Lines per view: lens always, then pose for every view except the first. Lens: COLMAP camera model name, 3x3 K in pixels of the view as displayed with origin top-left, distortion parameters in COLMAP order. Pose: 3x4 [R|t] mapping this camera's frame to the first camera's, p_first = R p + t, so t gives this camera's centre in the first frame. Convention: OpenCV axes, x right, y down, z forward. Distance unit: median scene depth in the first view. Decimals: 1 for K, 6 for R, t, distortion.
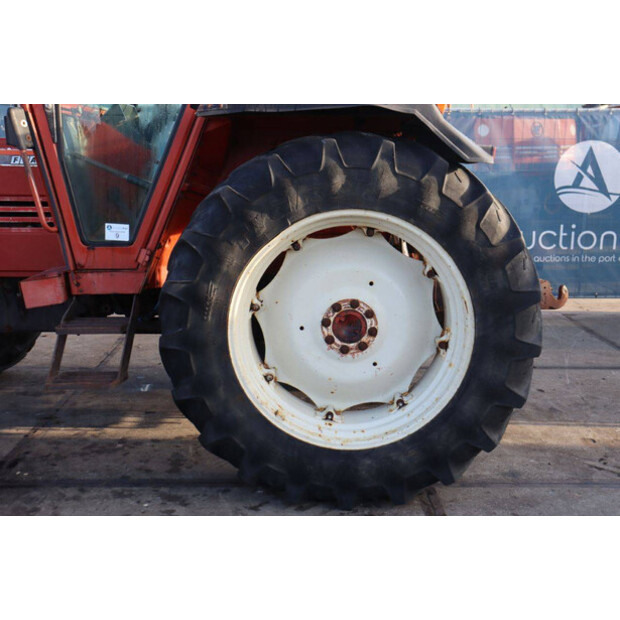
lens RADIAL K [[765.0, 0, 313.7], [0, 765.0, 303.9], [0, 0, 1]] dist [0.013092, 0.000000]
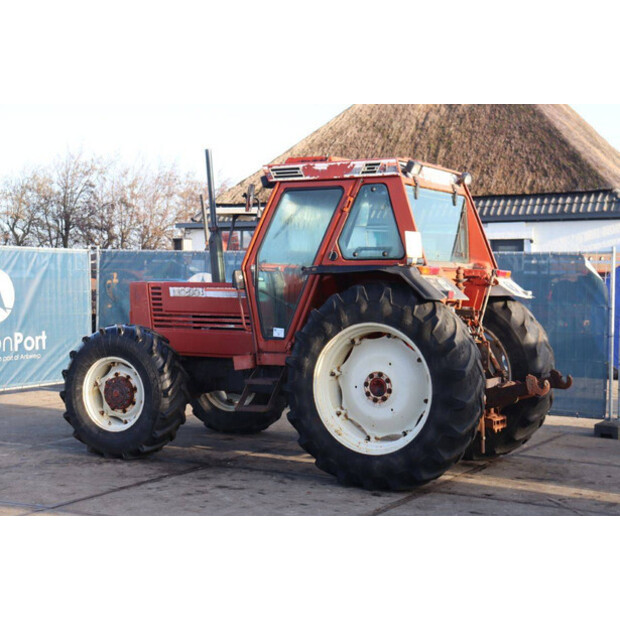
lens RADIAL K [[1085.1, 0, 311.4], [0, 1085.1, 311.0], [0, 0, 1]] dist [0.233131, 0.000000]
pose [[0.865318, 0.021155, -0.500776, 1.195137], [-0.104490, 0.984771, -0.138953, 0.225939], [0.490210, 0.172565, 0.854351, -1.309214]]
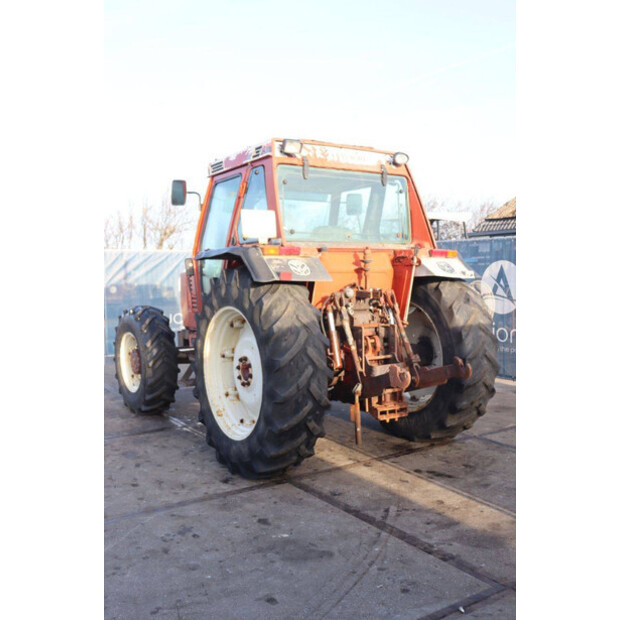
lens RADIAL K [[634.4, 0, 314.0], [0, 634.4, 314.4], [0, 0, 1]] dist [-0.055492, 0.000000]
pose [[0.543895, 0.039054, -0.838244, 1.367692], [-0.145625, 0.988153, -0.048450, -0.053881], [0.826421, 0.148421, 0.543139, 0.307795]]
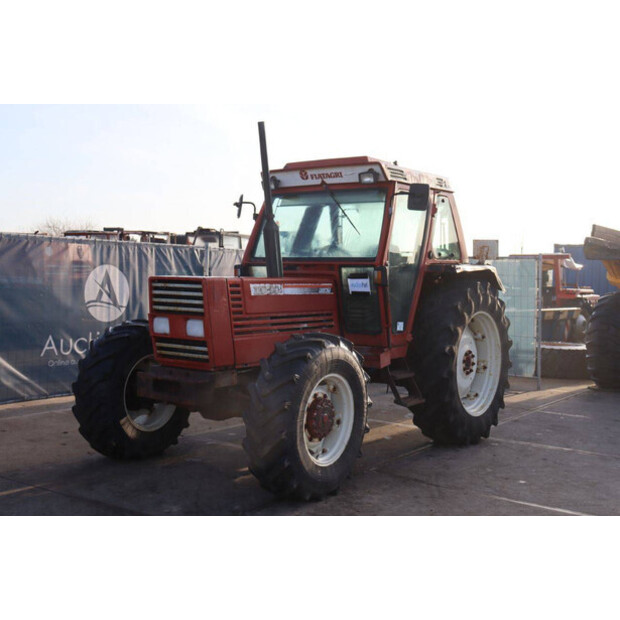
lens RADIAL K [[765.0, 0, 309.5], [0, 765.0, 315.6], [0, 0, 1]] dist [0.013092, 0.000000]
pose [[0.603848, -0.032722, 0.796428, -2.041065], [0.136214, 0.988696, -0.062656, -0.029612], [-0.785375, 0.146319, 0.601479, -0.018317]]
